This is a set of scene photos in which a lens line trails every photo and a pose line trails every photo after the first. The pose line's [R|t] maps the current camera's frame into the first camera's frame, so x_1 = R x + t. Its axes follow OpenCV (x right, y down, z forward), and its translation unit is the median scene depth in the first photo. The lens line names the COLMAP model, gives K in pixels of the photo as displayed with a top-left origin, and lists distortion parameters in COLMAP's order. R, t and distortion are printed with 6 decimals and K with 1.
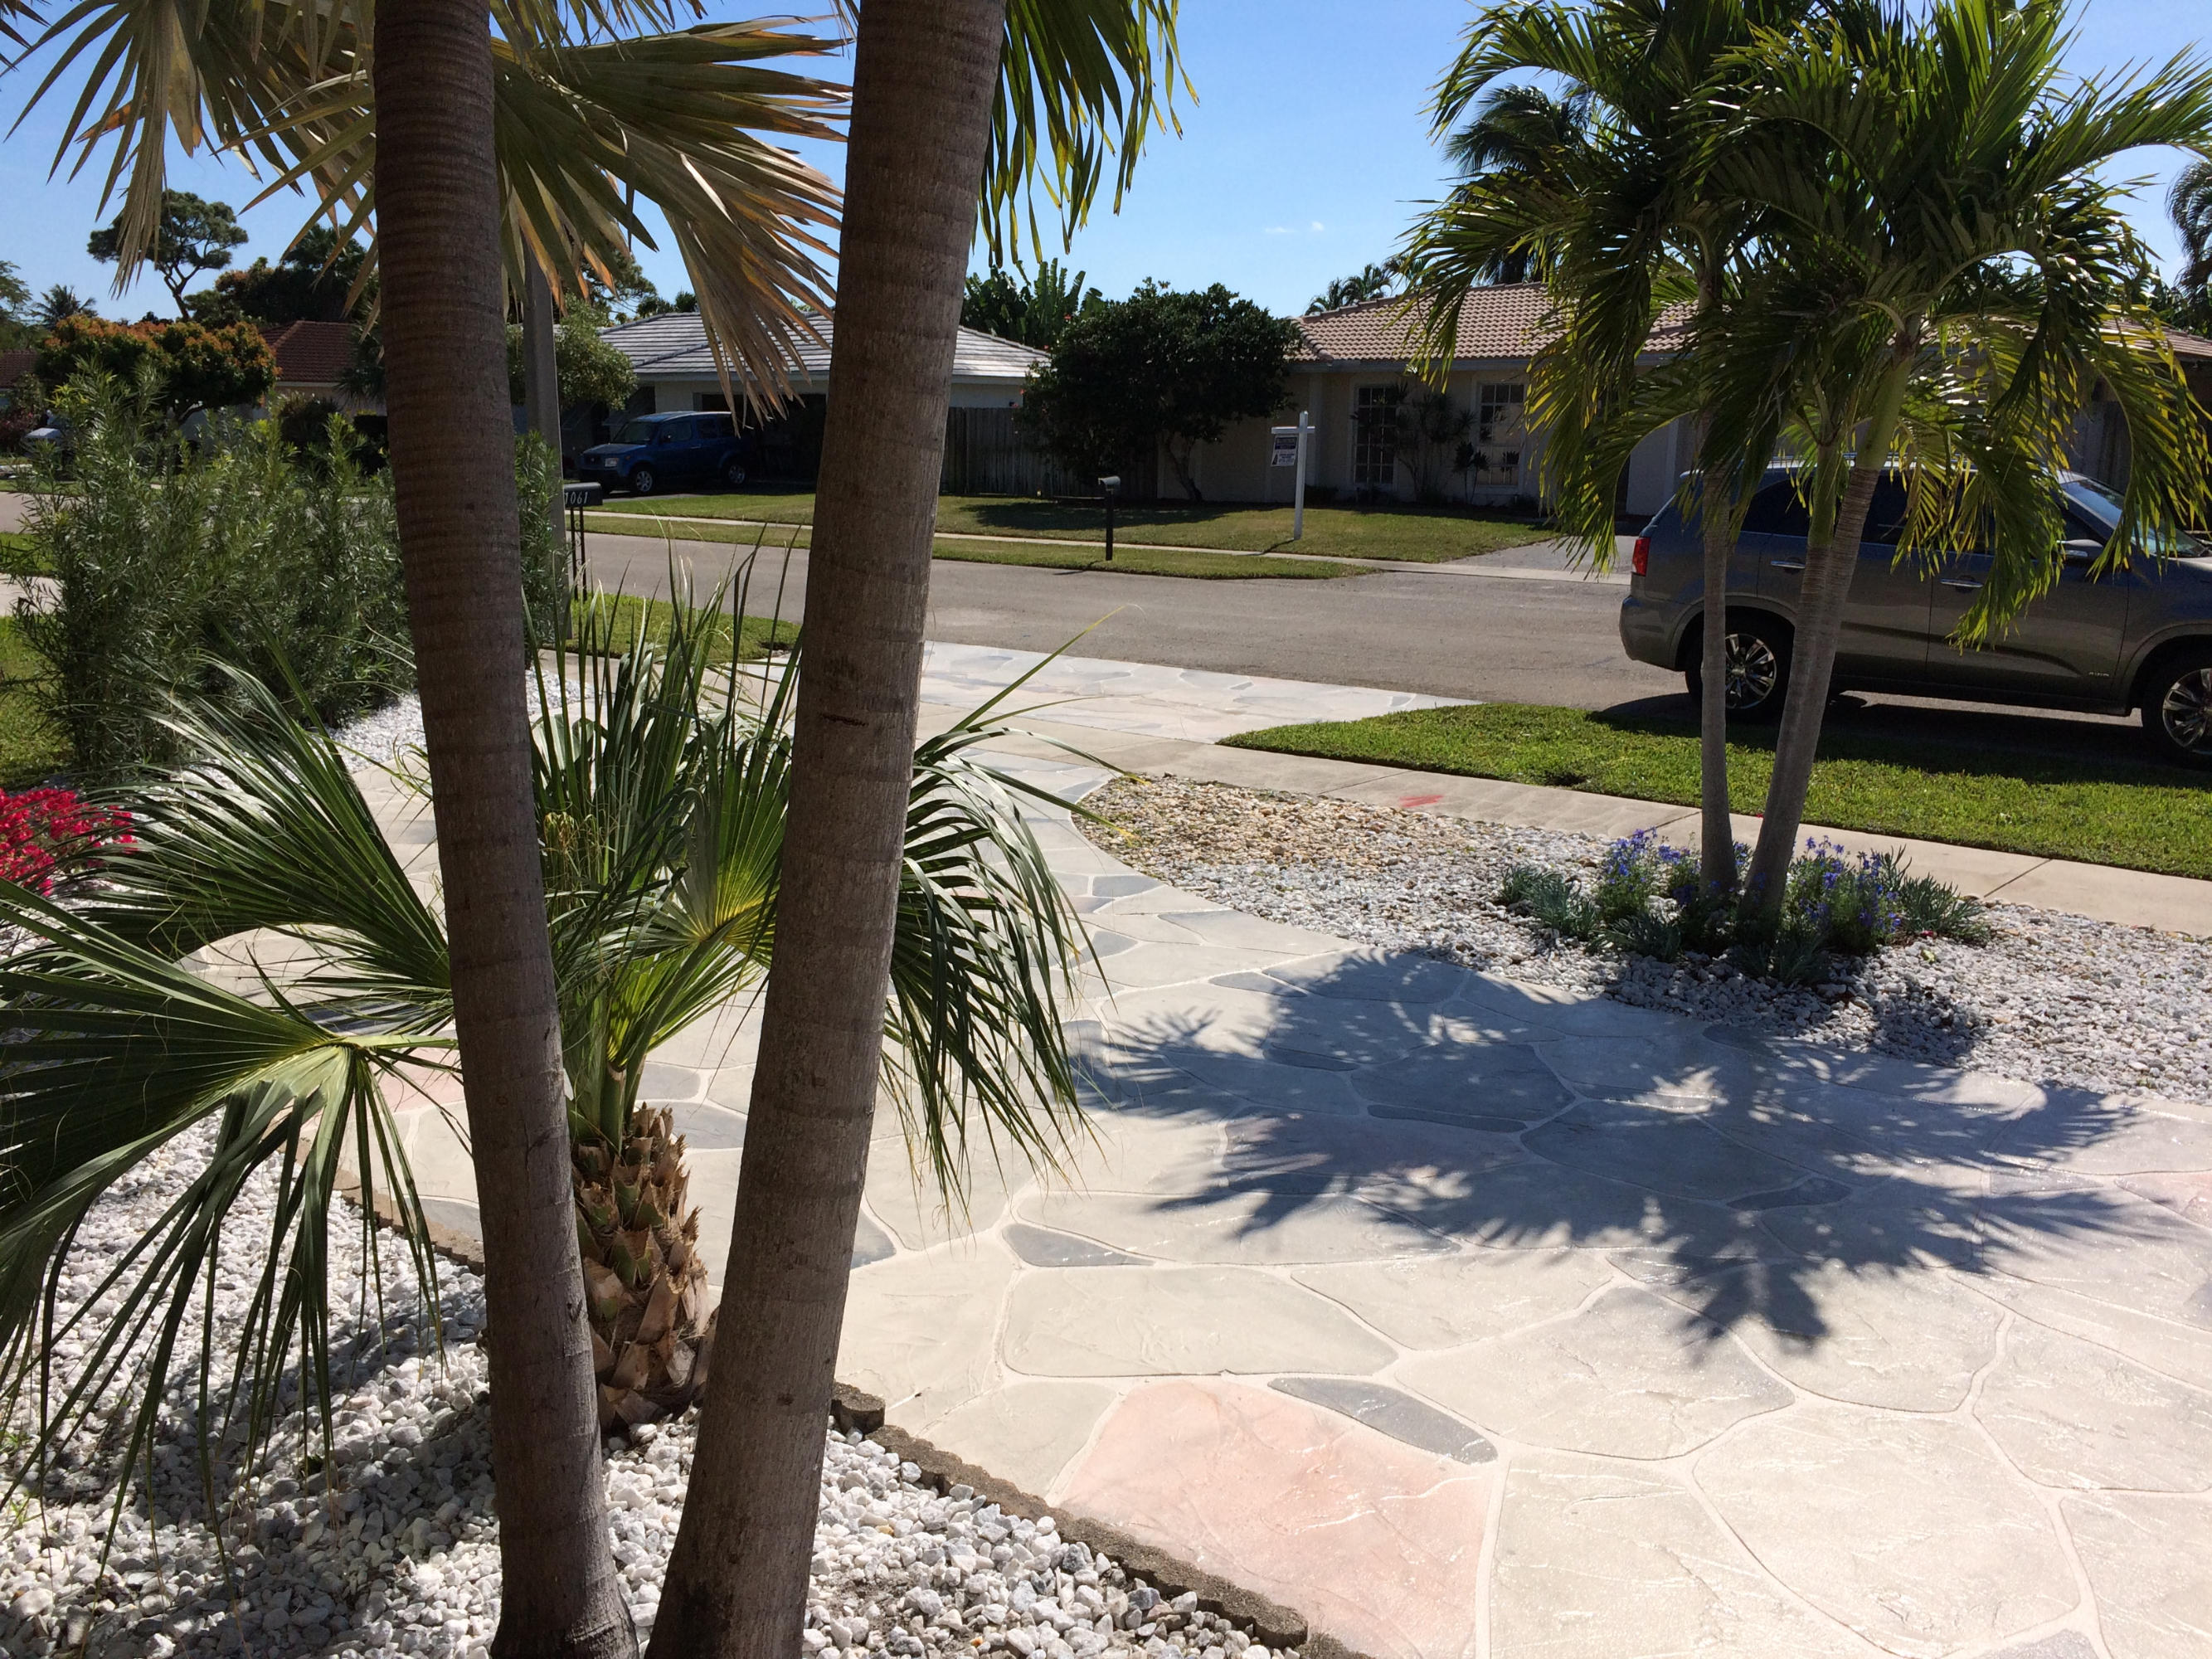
lens RADIAL K [[1935.9, 0, 1116.2], [0, 1935.9, 822.1], [0, 0, 1]] dist [0.078694, -0.110922]
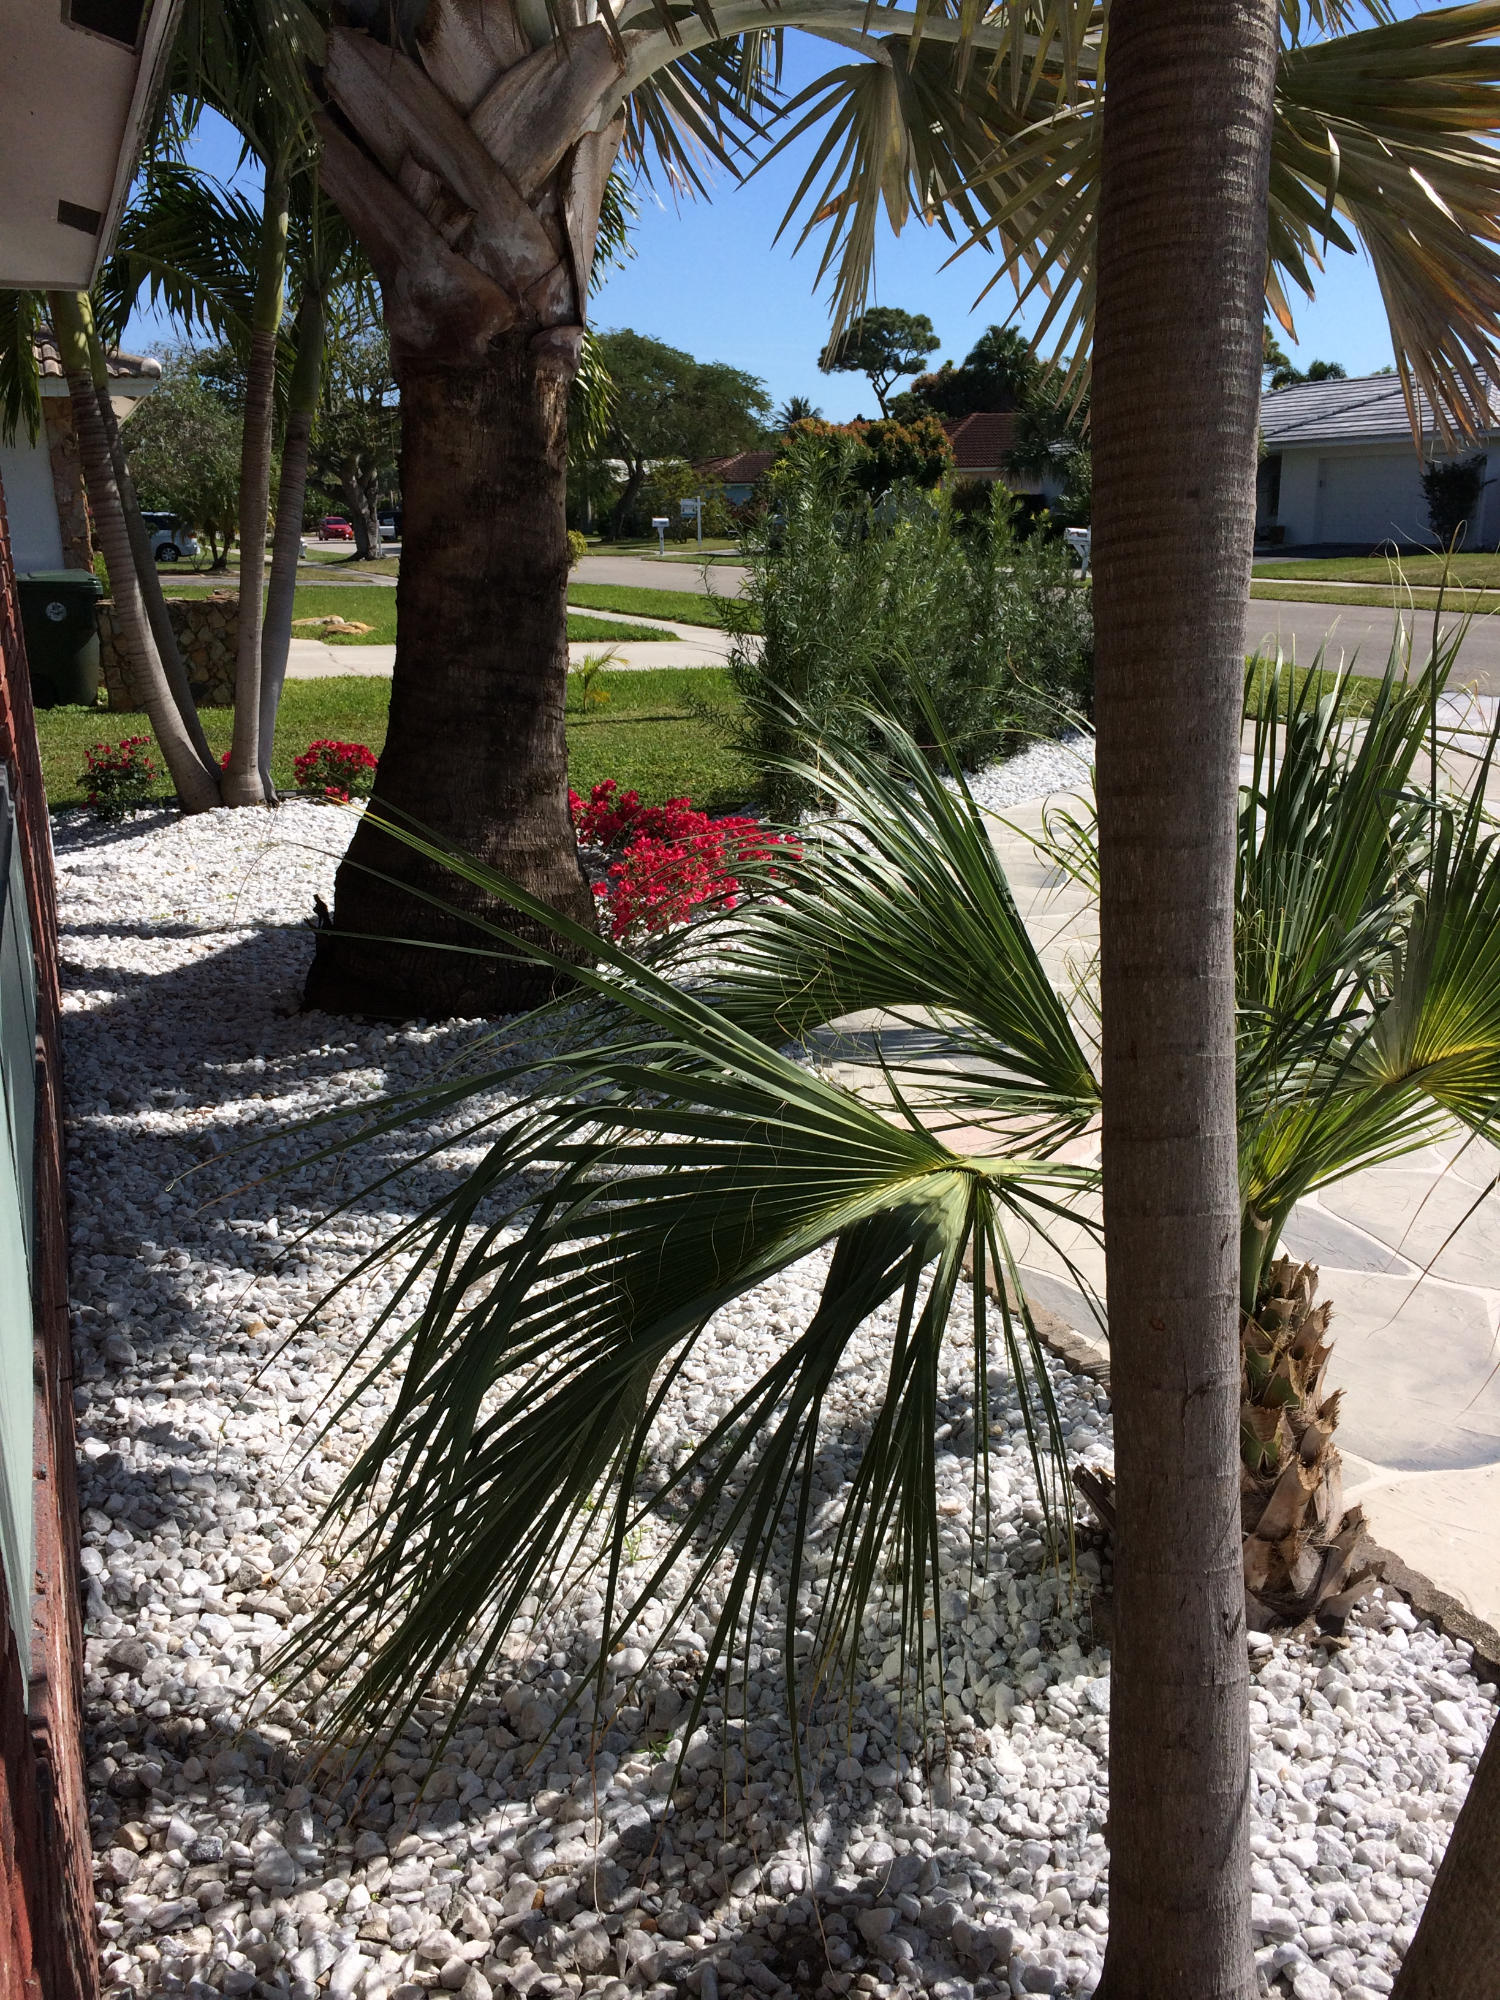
lens RADIAL K [[1750.2, 0, 747.8], [0, 1750.2, 995.8], [0, 0, 1]] dist [0.078694, -0.110922]
pose [[0.873941, 0.105118, -0.474529, -0.051262], [-0.069084, 0.993285, 0.092800, -0.011690], [0.481098, -0.048320, 0.875334, 0.120670]]
